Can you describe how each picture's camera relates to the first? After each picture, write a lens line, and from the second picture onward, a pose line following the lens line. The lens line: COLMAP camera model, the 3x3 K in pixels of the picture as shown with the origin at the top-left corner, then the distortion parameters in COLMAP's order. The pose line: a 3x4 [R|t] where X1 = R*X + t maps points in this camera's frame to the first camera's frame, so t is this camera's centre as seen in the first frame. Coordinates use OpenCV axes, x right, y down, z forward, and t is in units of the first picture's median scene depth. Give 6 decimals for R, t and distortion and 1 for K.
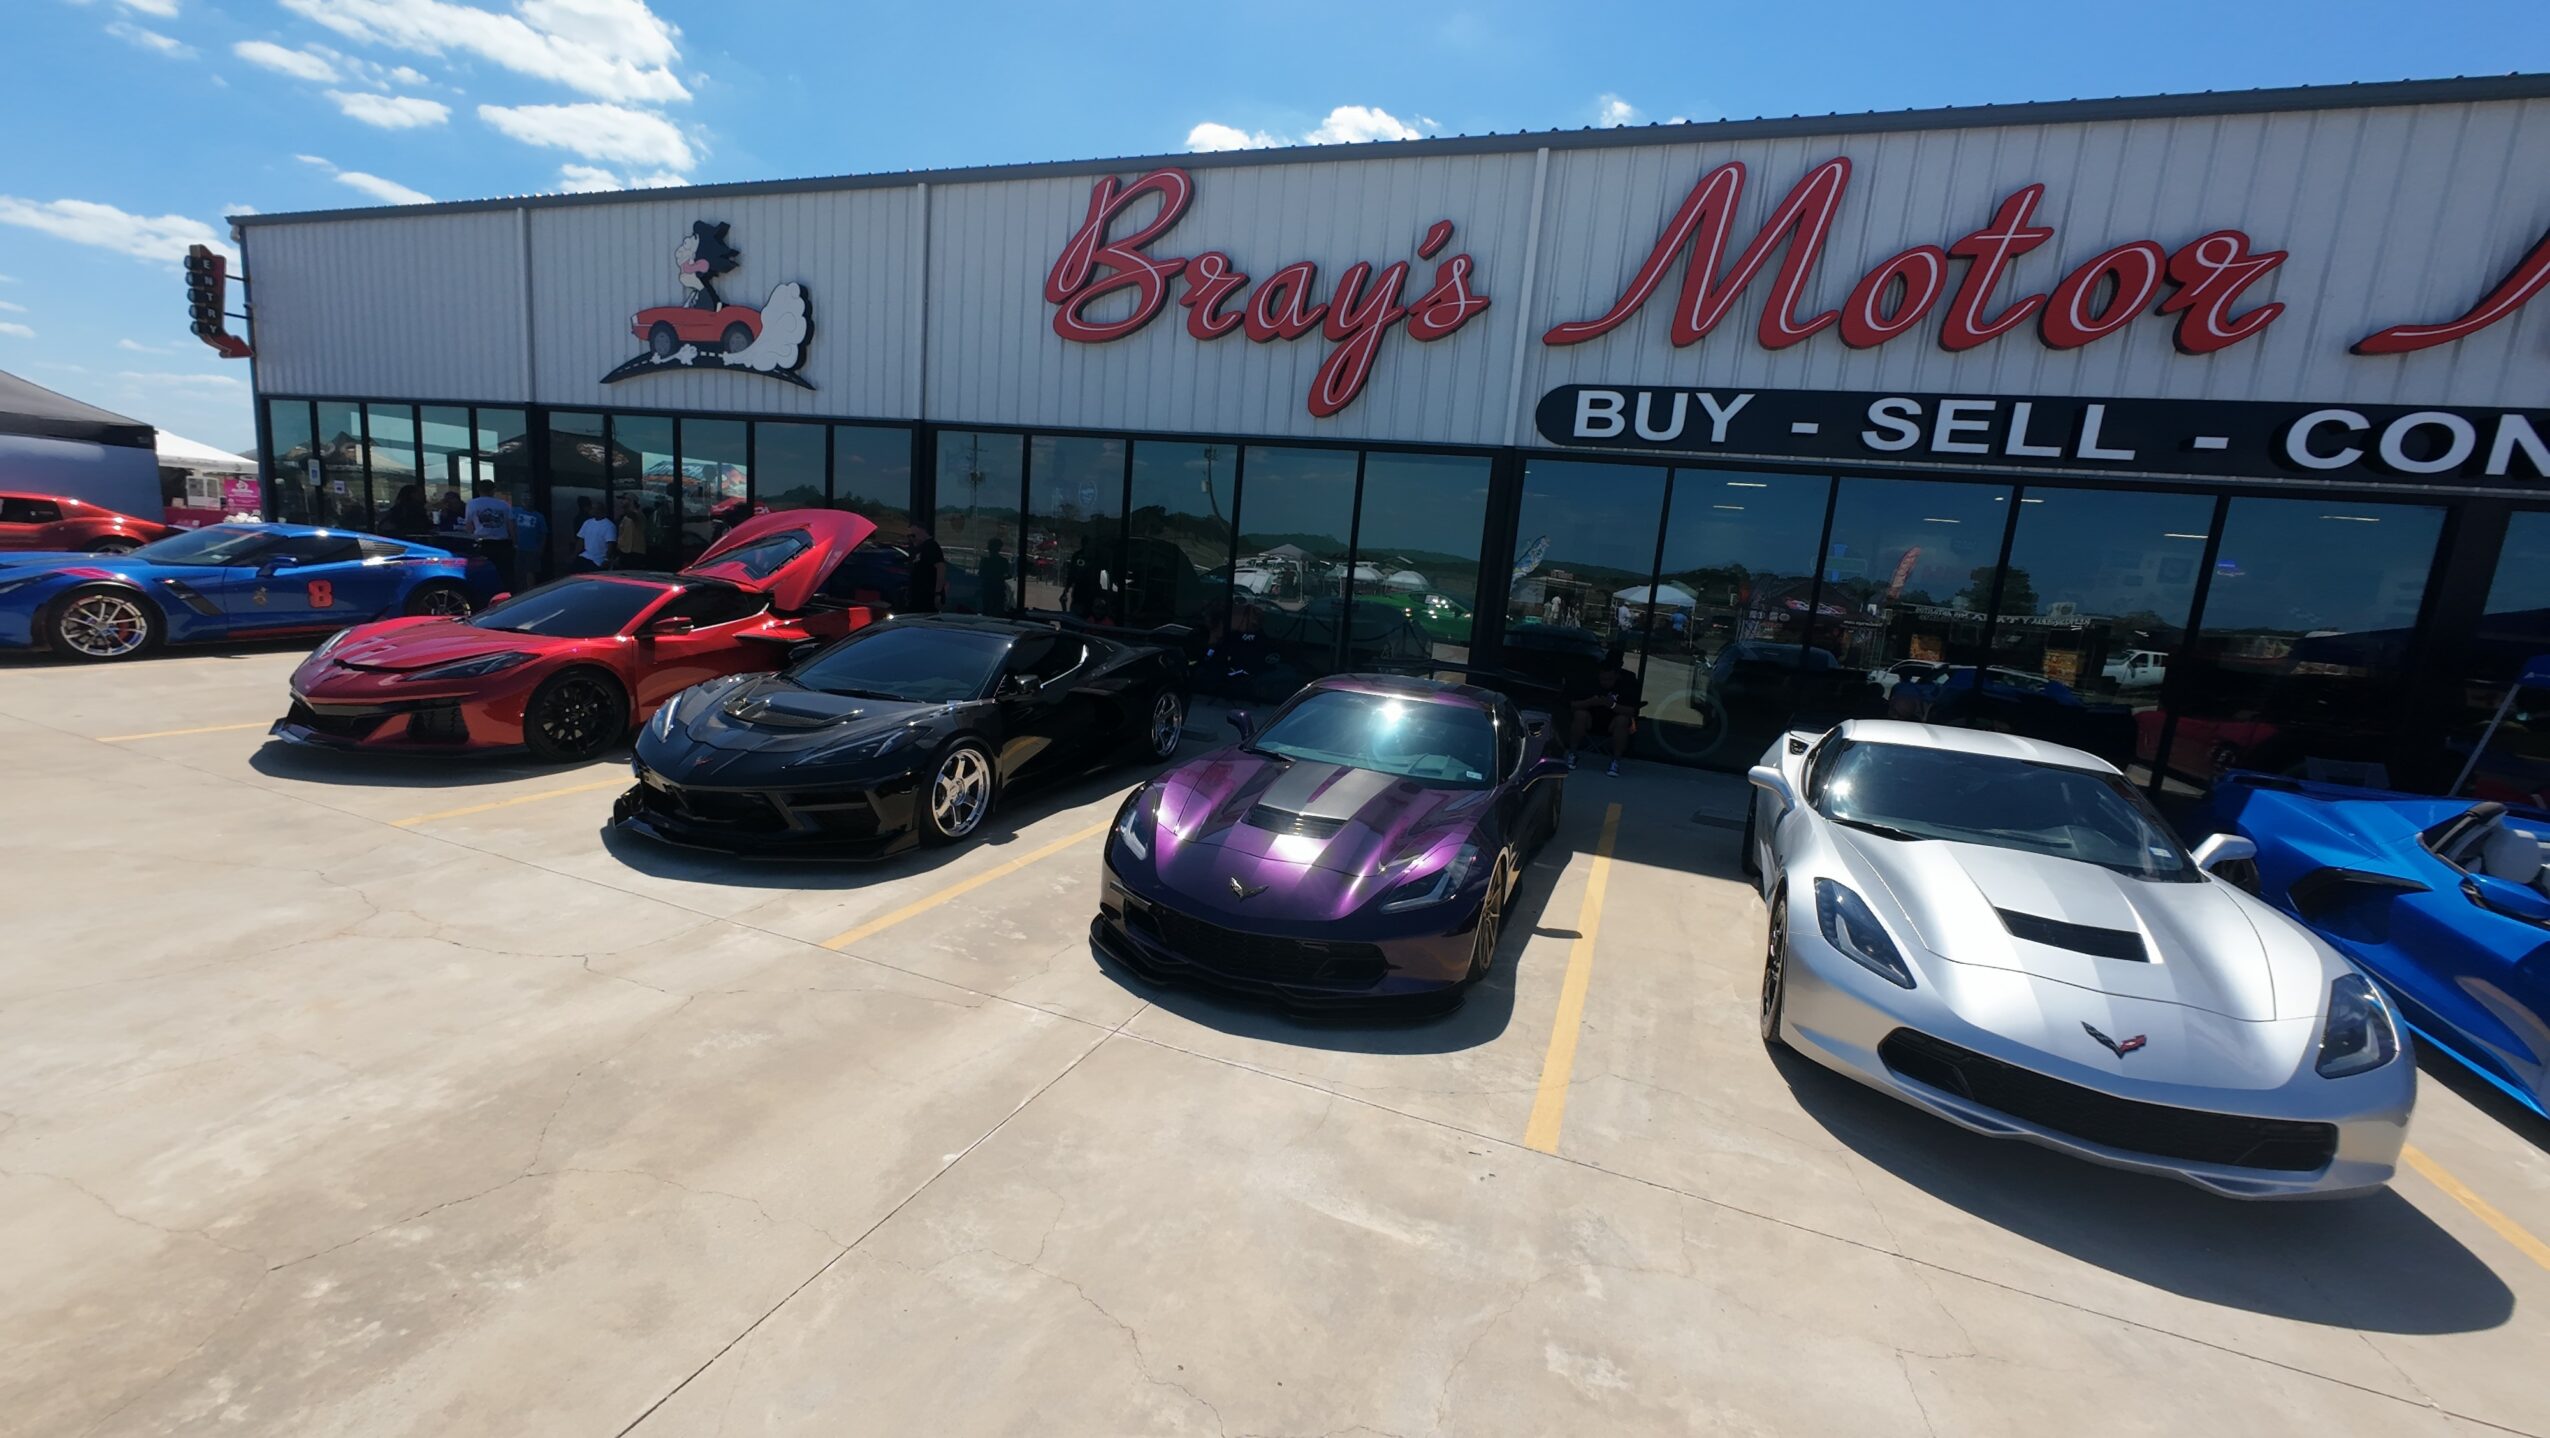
lens RADIAL K [[992.3, 0, 1271.0], [0, 992.3, 699.3], [0, 0, 1]] dist [-0.003748, 0.001634]
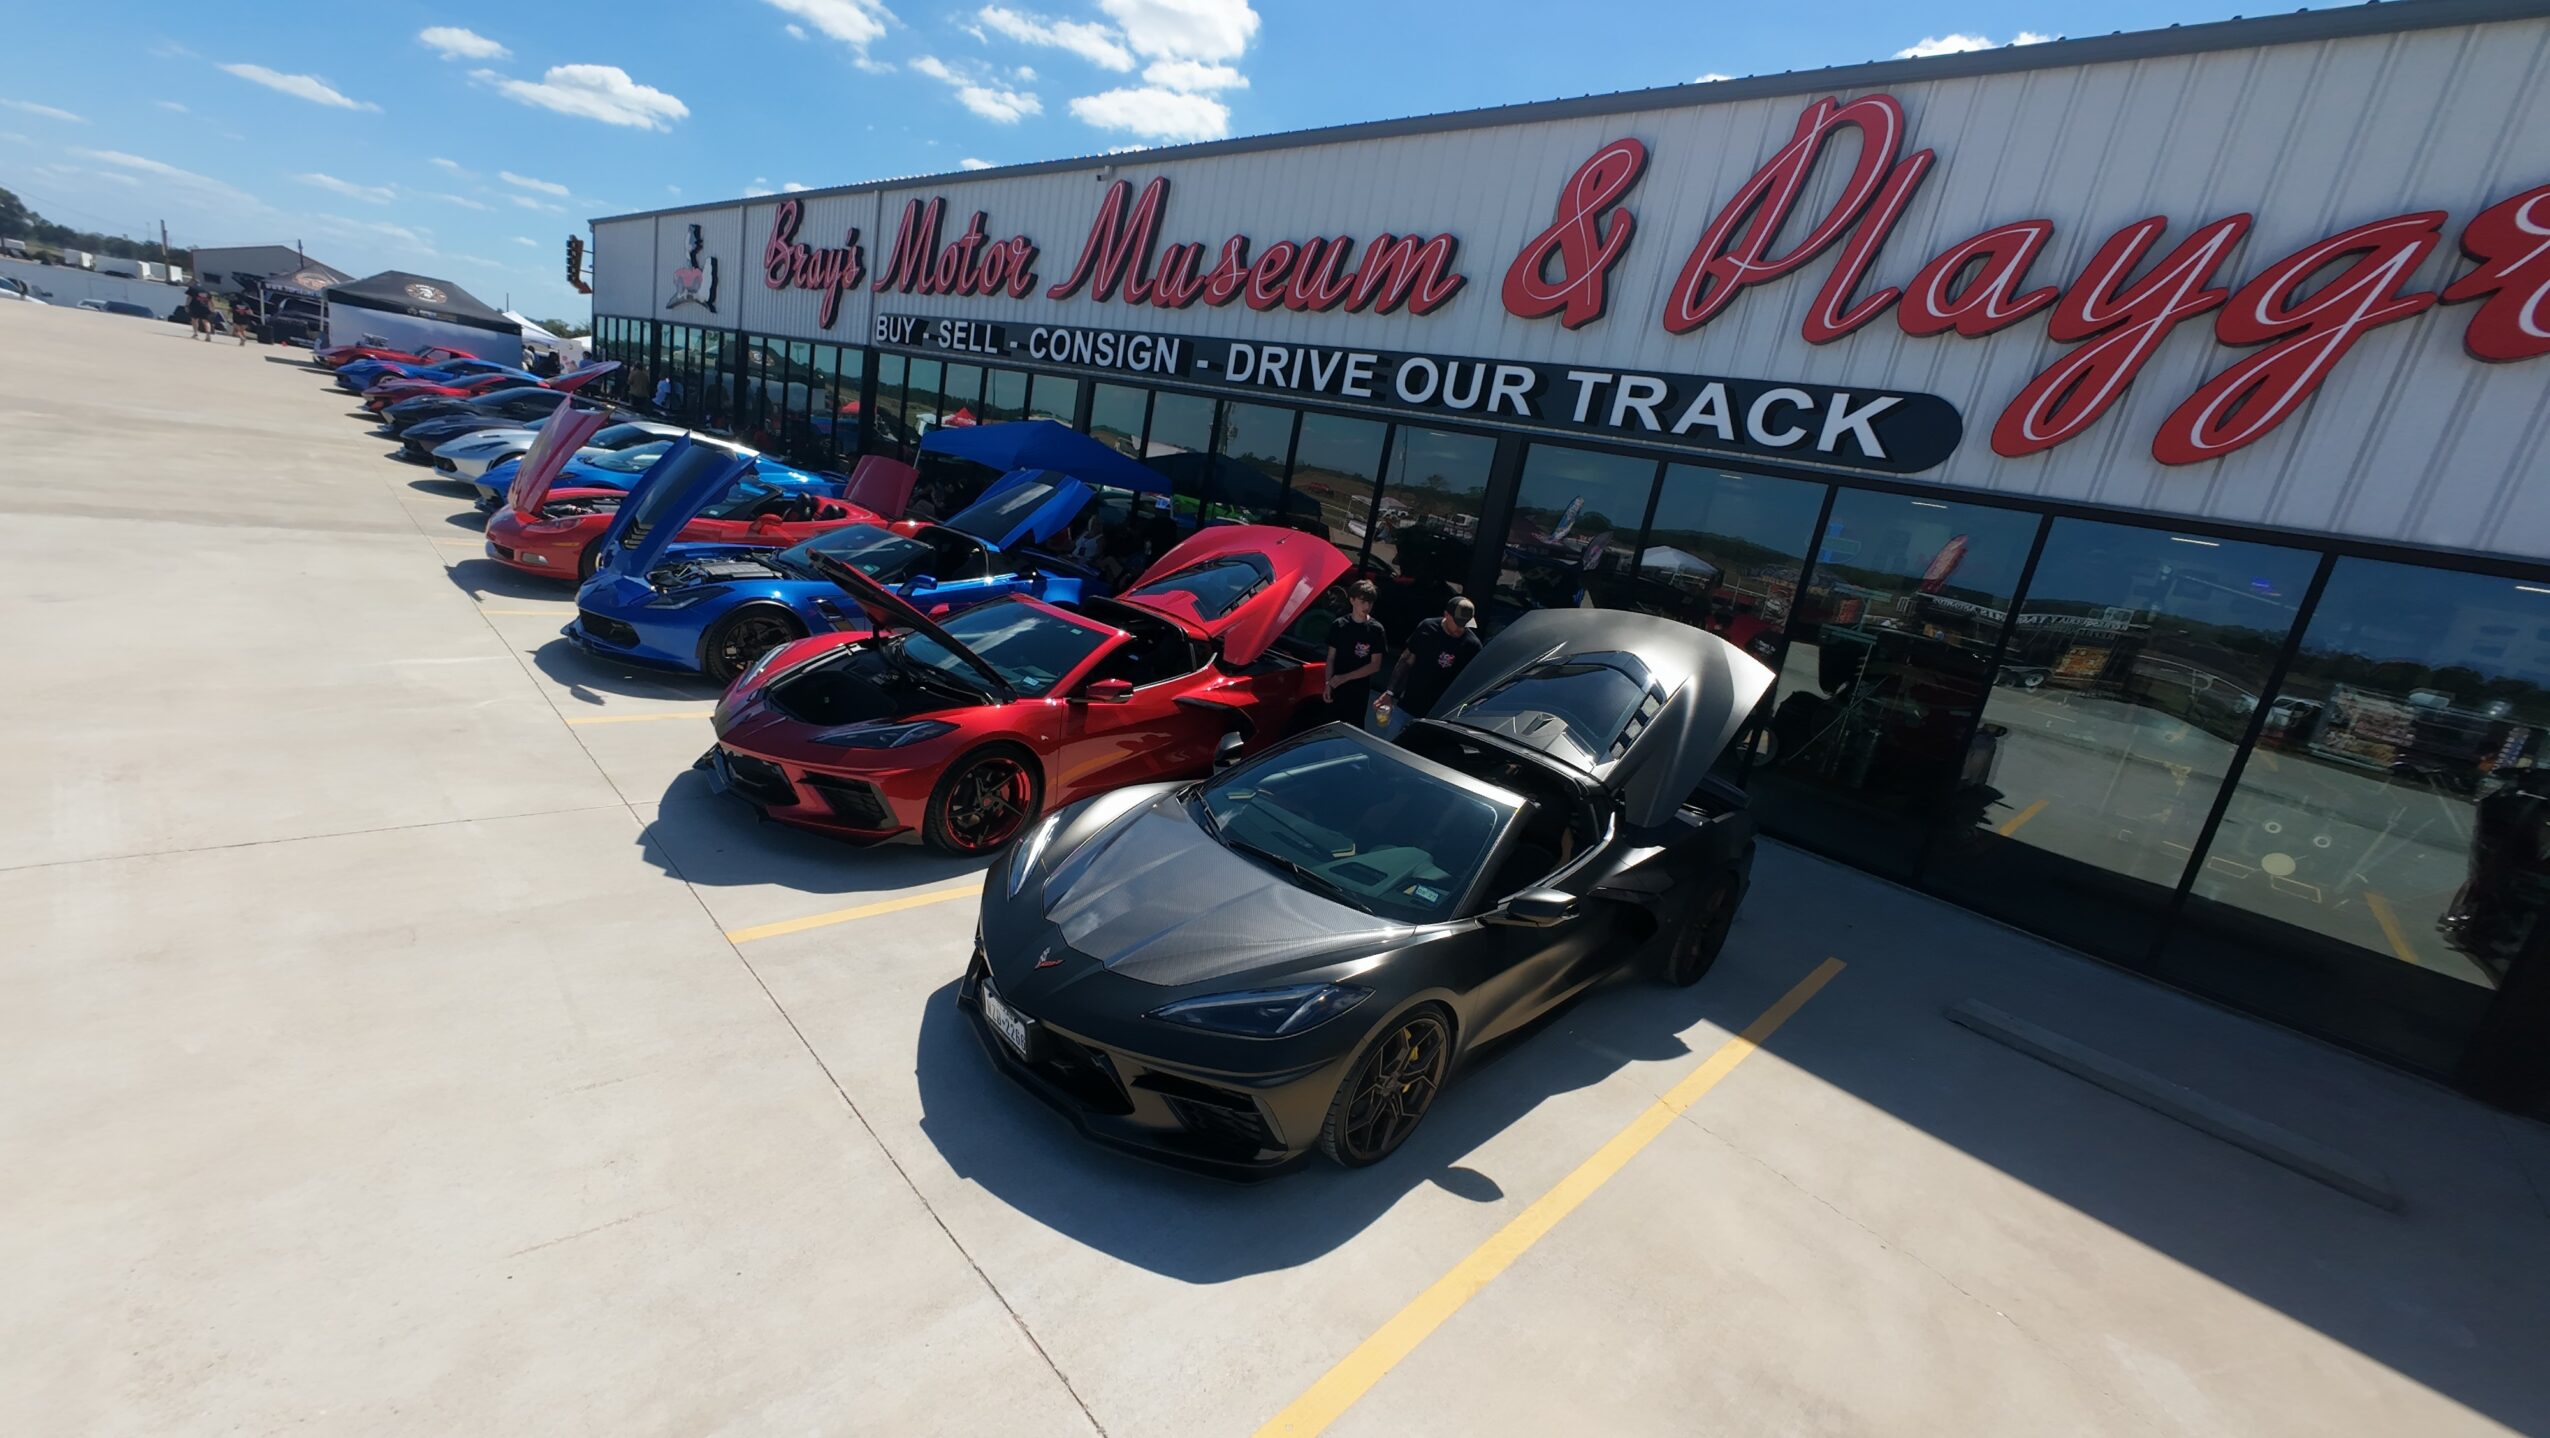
lens RADIAL K [[992.3, 0, 1223.0], [0, 992.3, 689.2], [0, 0, 1]] dist [-0.003748, 0.001634]
pose [[0.905650, 0.169202, -0.388804, 2.201446], [-0.157604, 0.985567, 0.061794, 0.225409], [0.393648, 0.005313, 0.919246, -0.631660]]
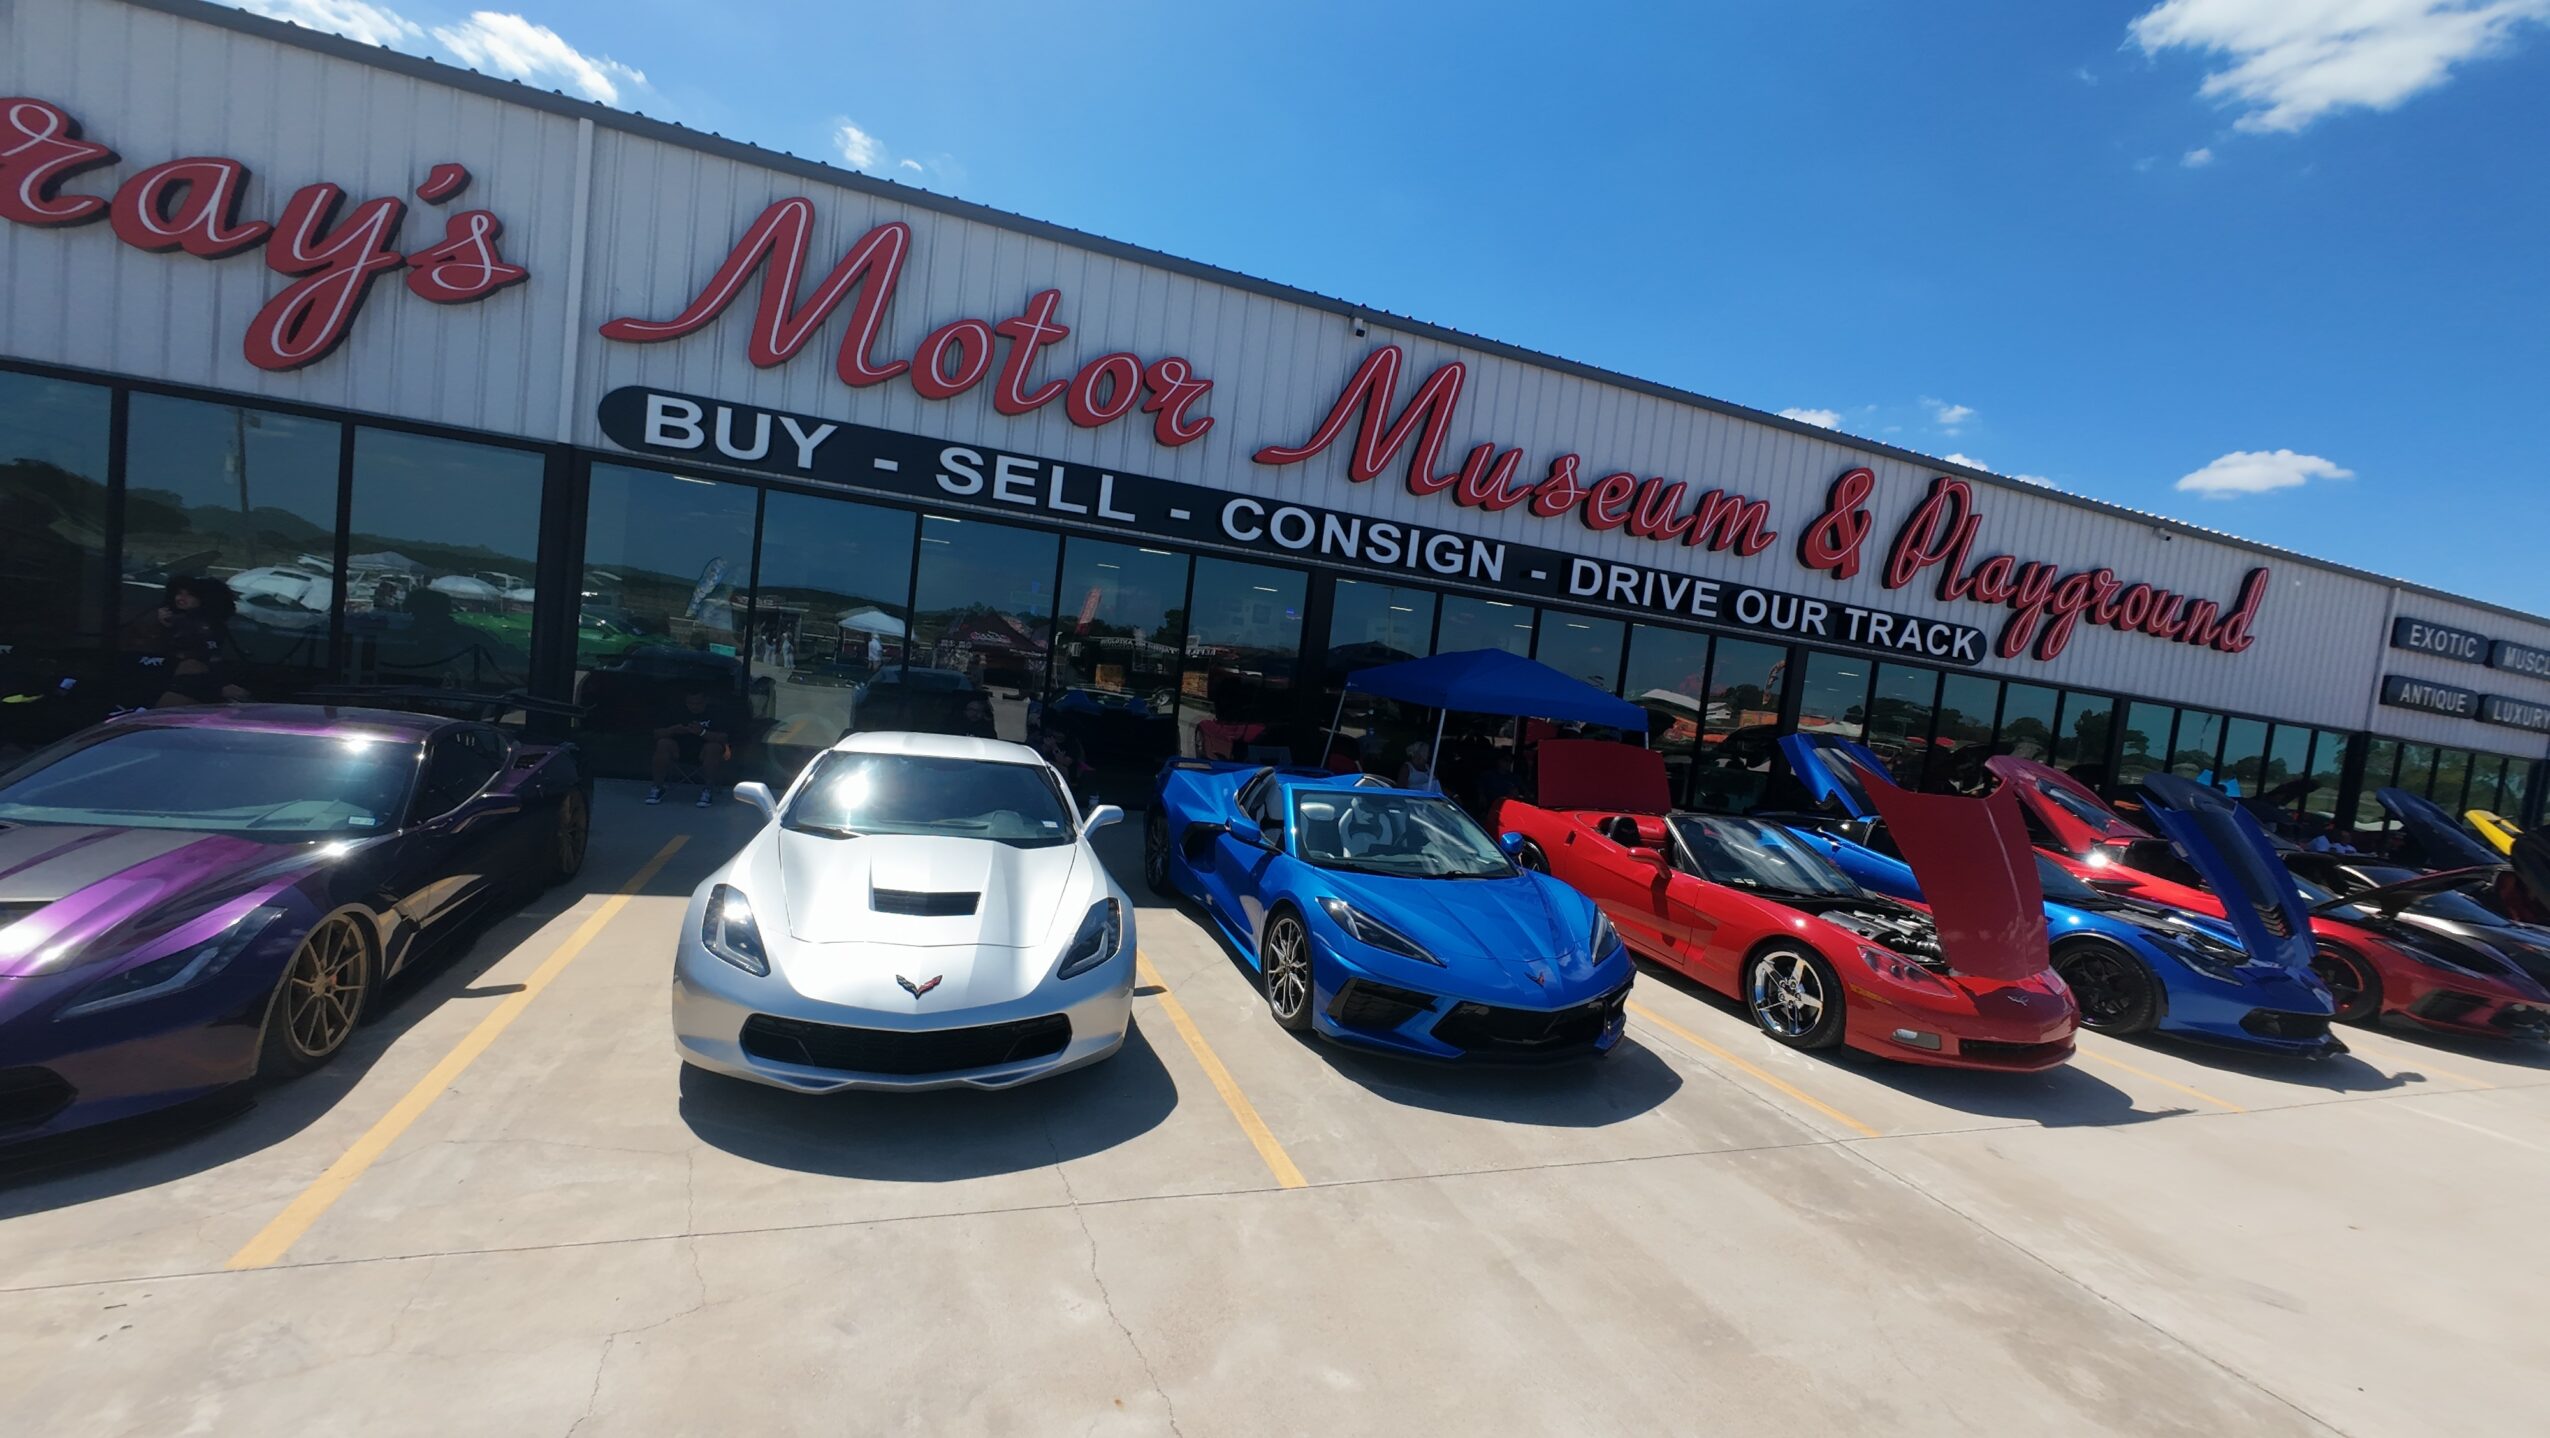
lens RADIAL K [[992.3, 0, 1260.5], [0, 992.3, 704.4], [0, 0, 1]] dist [-0.003748, 0.001634]
pose [[0.753520, -0.029266, 0.656773, 0.142615], [0.044176, 0.999005, -0.006167, 0.010776], [-0.655939, 0.033660, 0.754063, -0.072113]]
